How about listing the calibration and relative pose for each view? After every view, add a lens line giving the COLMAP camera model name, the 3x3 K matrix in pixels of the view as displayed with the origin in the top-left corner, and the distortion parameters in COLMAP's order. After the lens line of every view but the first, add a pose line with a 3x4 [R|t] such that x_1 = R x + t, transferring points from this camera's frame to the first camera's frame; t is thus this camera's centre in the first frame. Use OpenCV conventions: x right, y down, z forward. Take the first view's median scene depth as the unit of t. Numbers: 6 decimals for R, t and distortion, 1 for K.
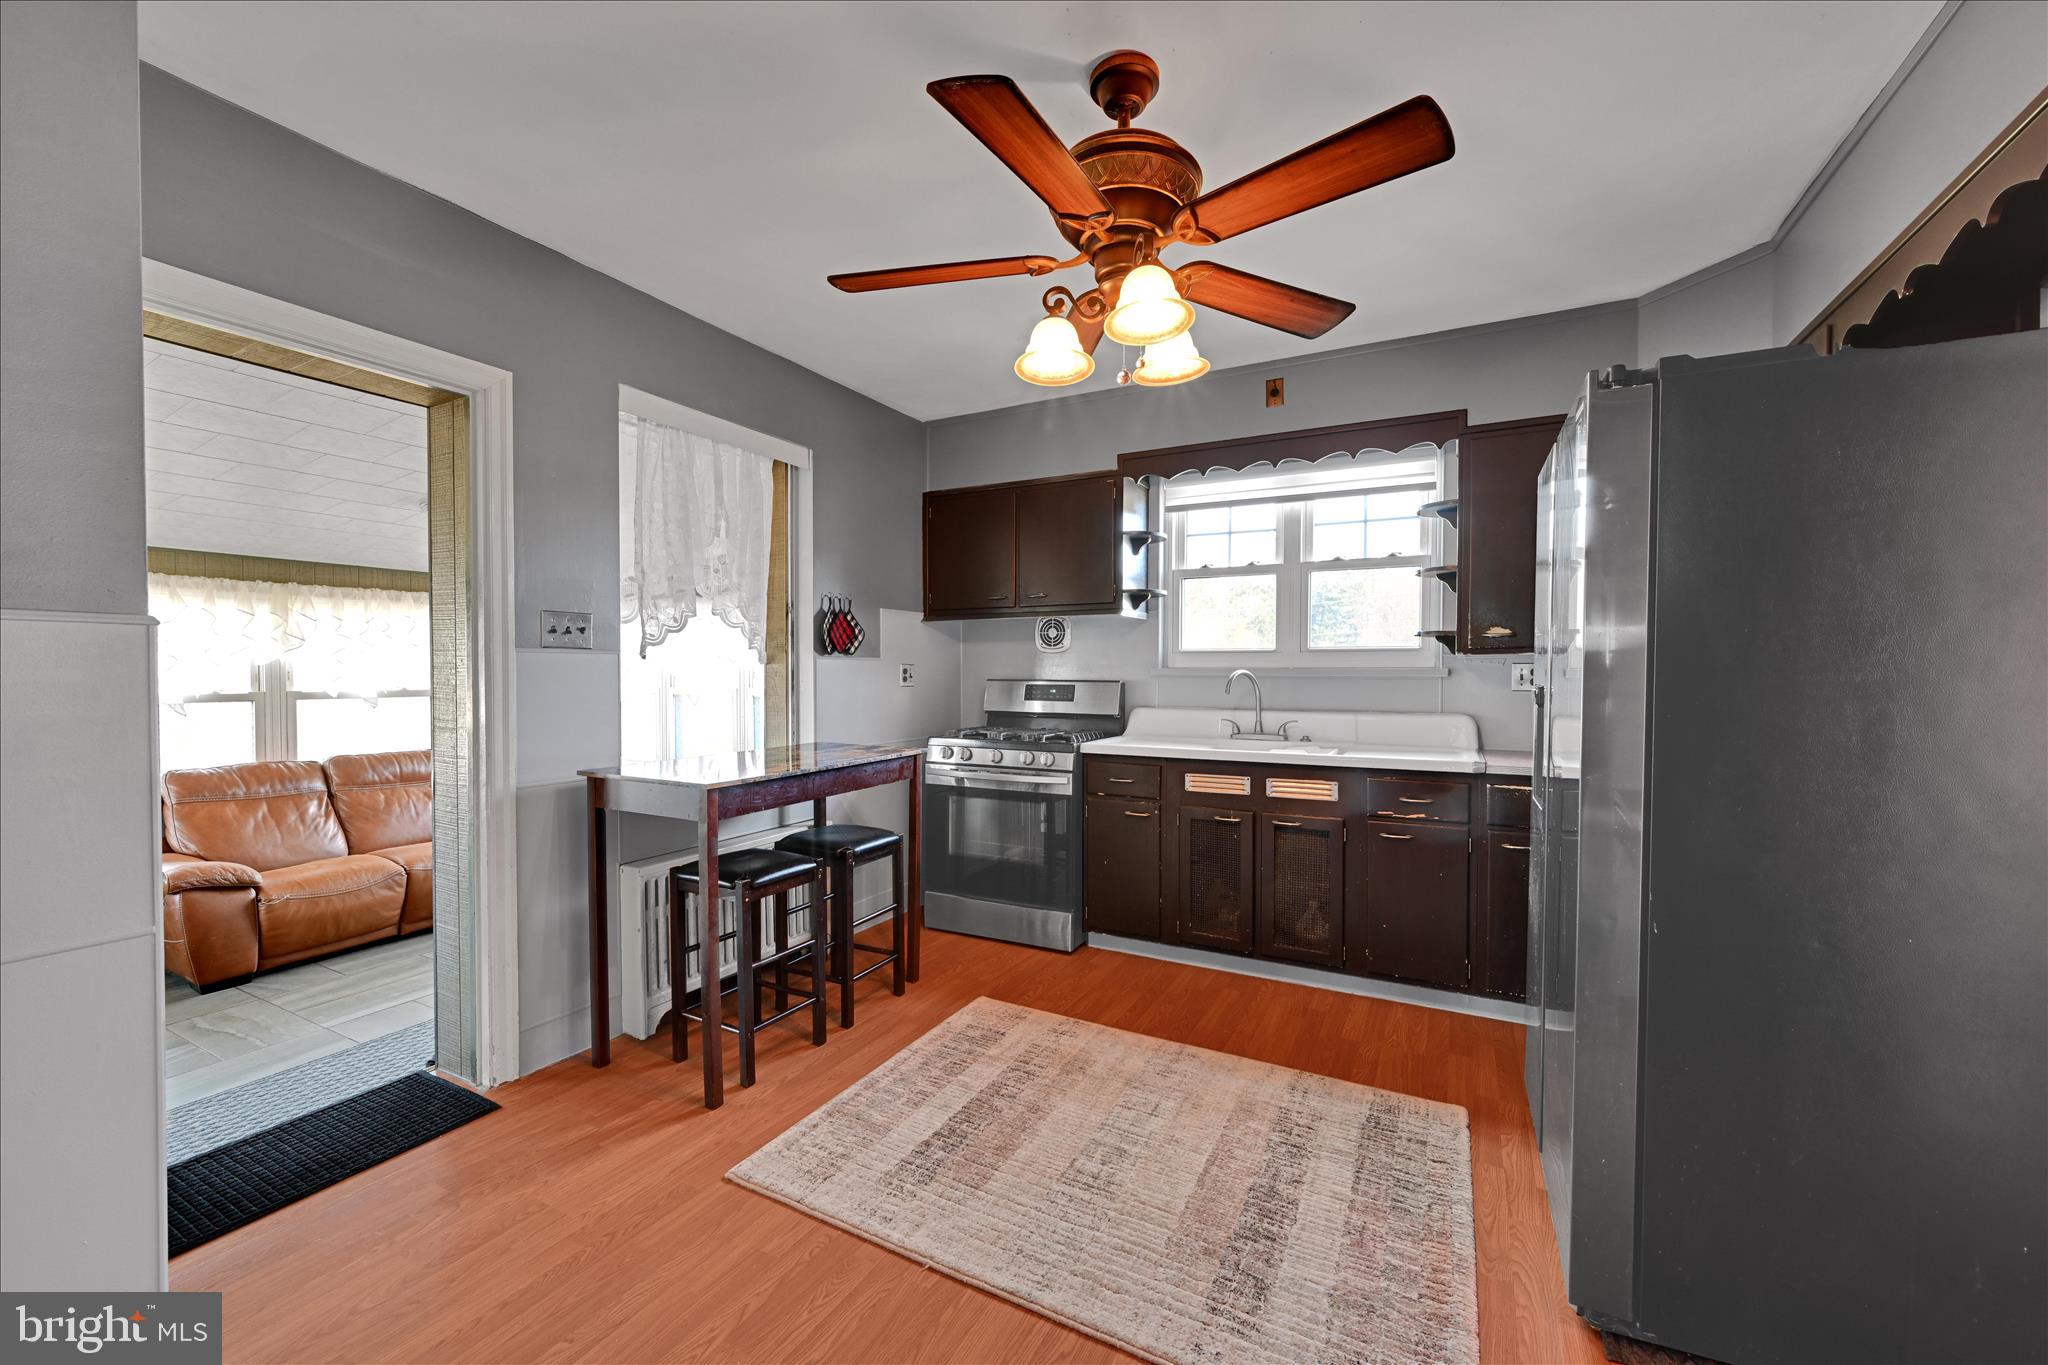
lens RADIAL K [[801.4, 0, 1026.4], [0, 801.4, 687.8], [0, 0, 1]] dist [-0.003430, 0.000334]
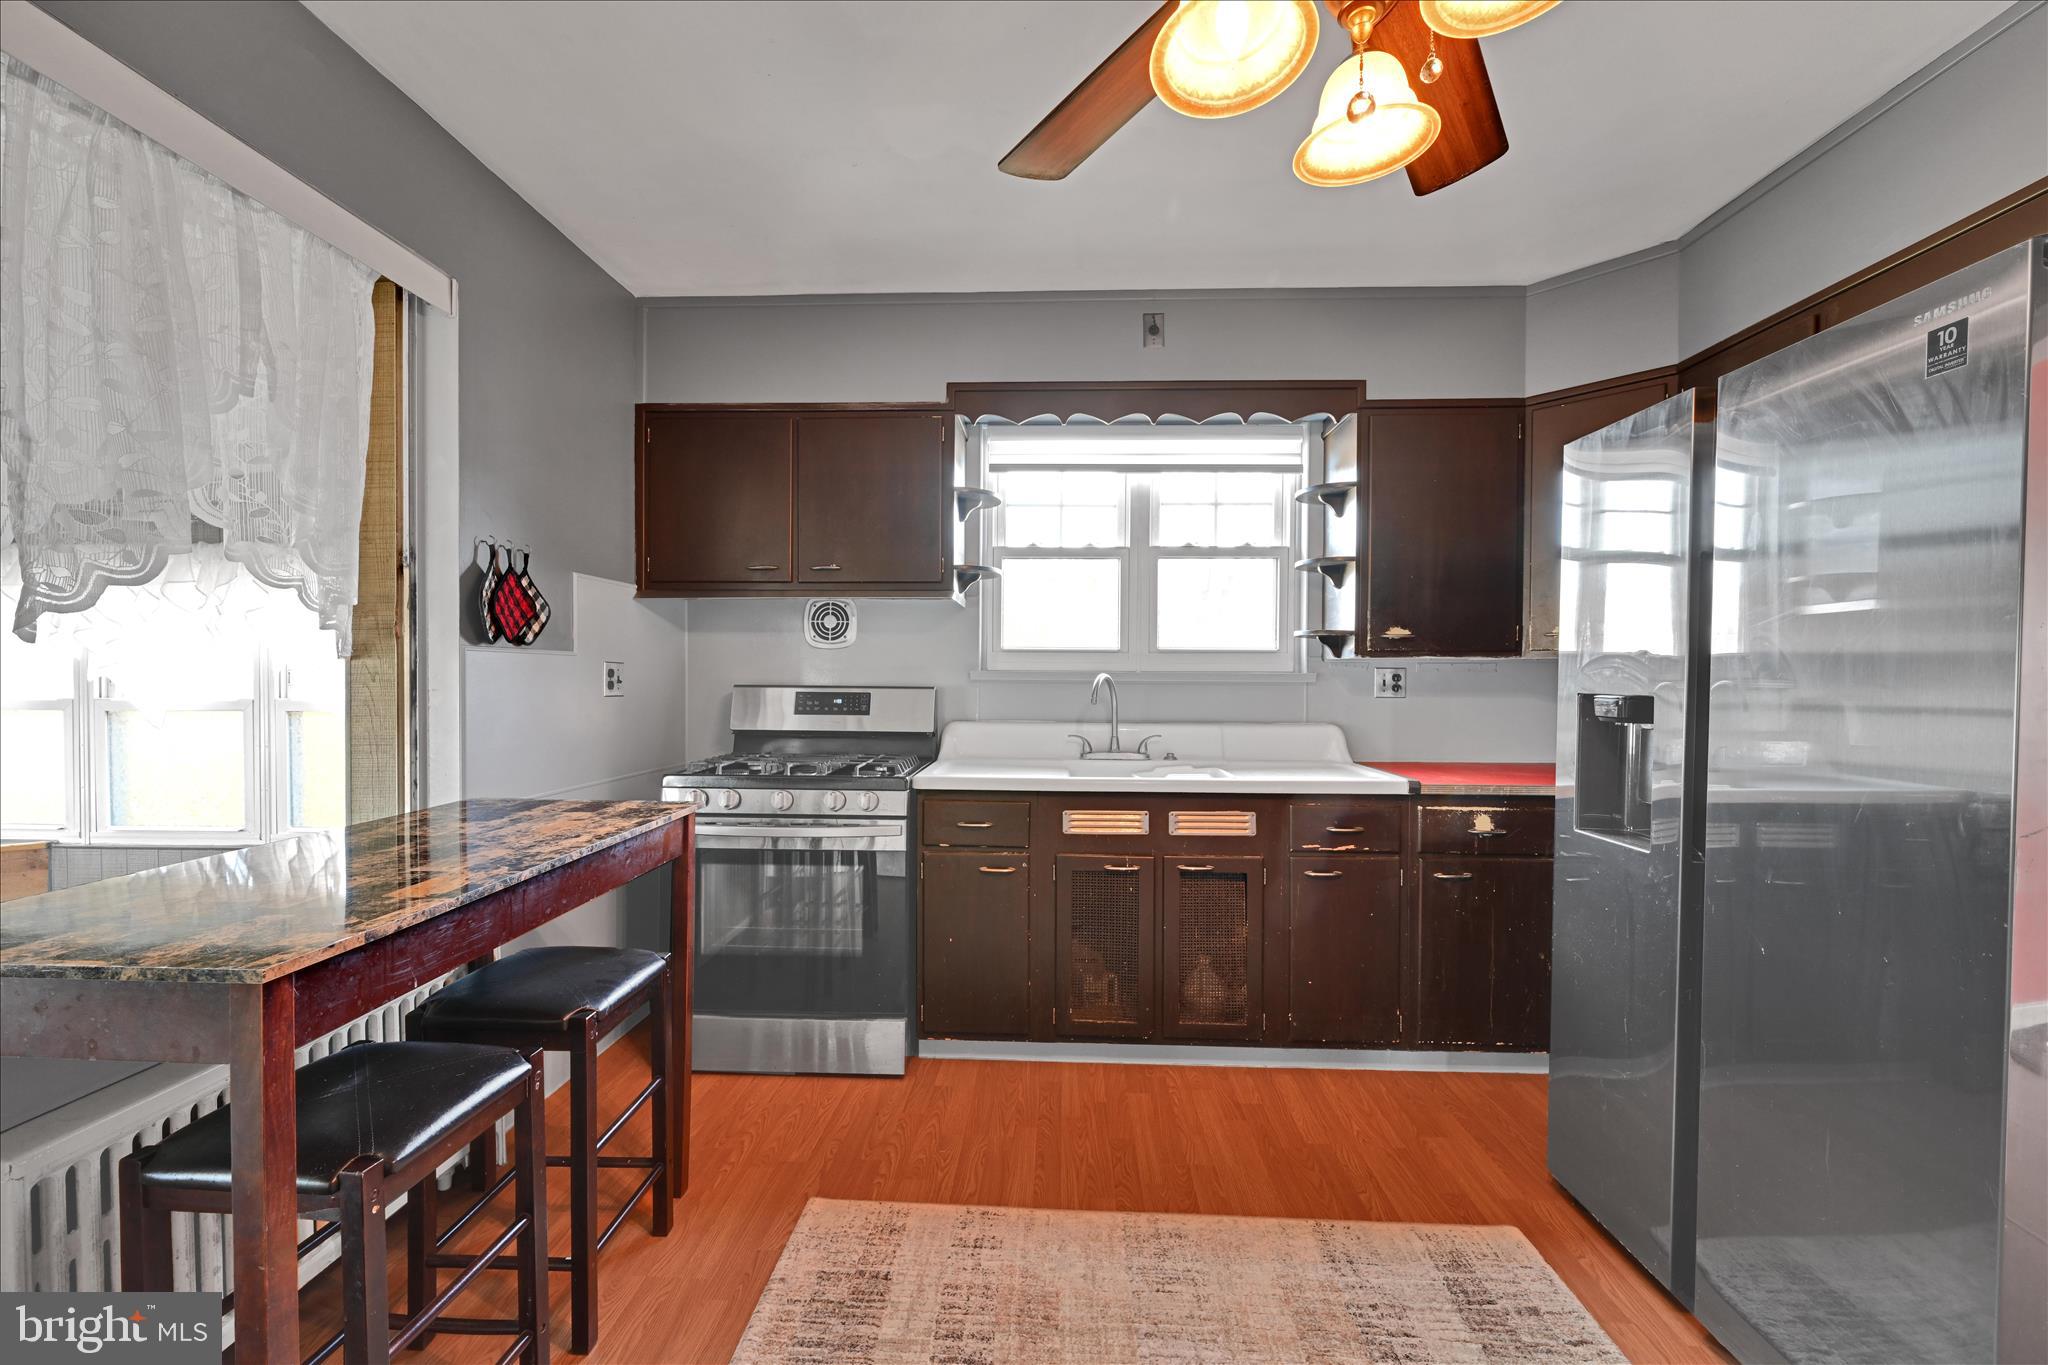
lens RADIAL K [[801.4, 0, 1027.1], [0, 801.4, 686.8], [0, 0, 1]] dist [-0.003430, 0.000334]
pose [[0.901870, -0.002619, 0.432000, -0.151576], [0.004366, 0.999986, -0.003052, -0.007398], [-0.431986, 0.004639, 0.901868, 0.323319]]
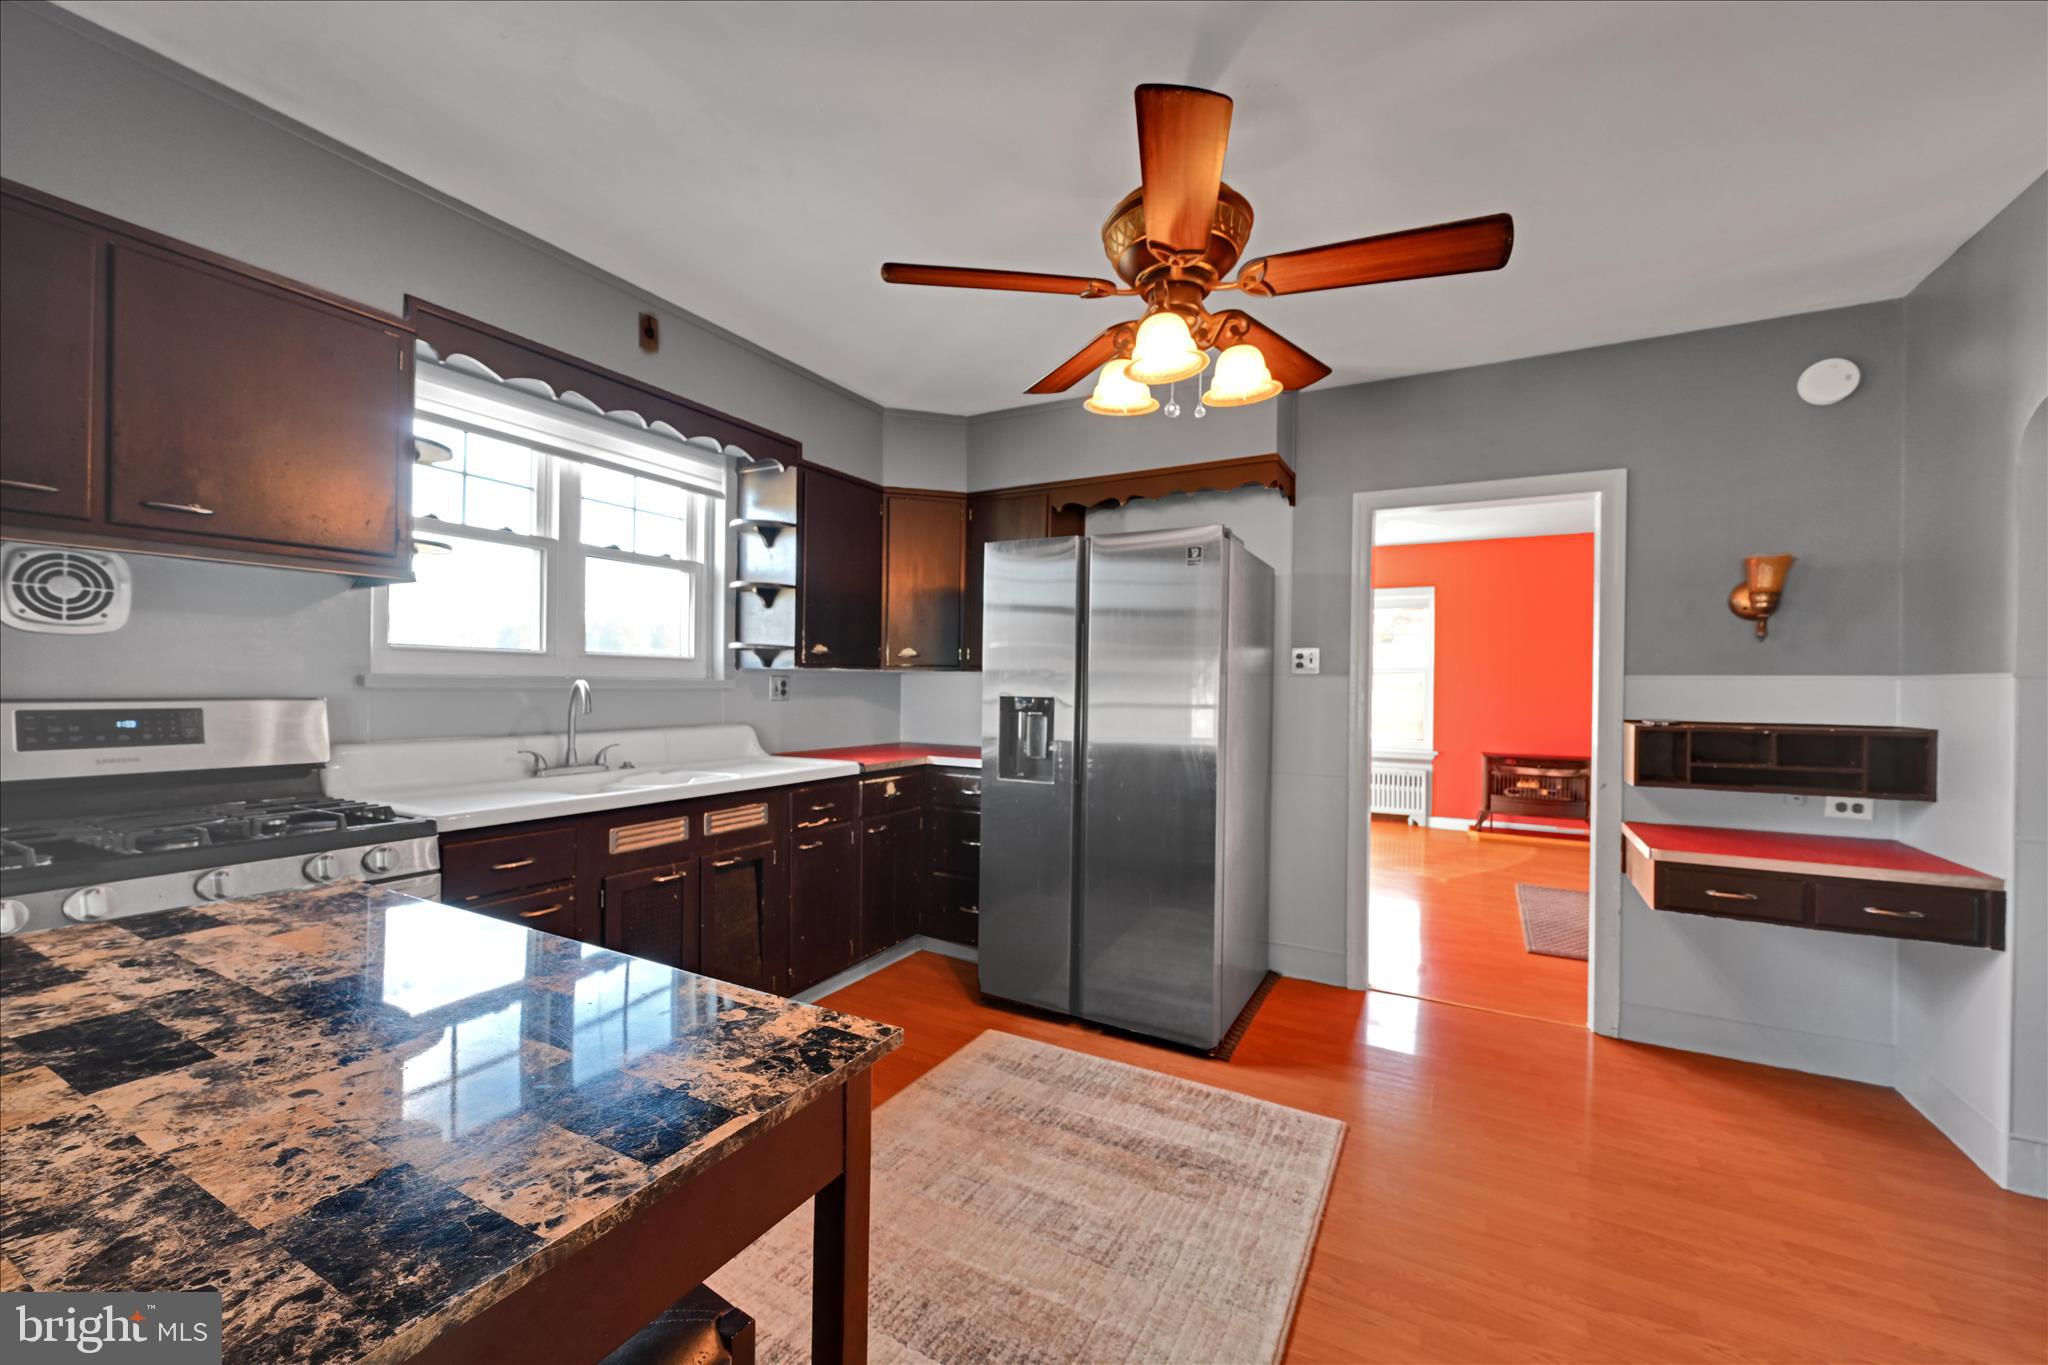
lens RADIAL K [[801.4, 0, 1027.3], [0, 801.4, 686.7], [0, 0, 1]] dist [-0.003430, 0.000334]
pose [[0.011871, -0.005343, 0.999915, -0.476343], [0.006701, 0.999964, 0.005264, -0.018286], [-0.999907, 0.006638, 0.011906, 0.605598]]
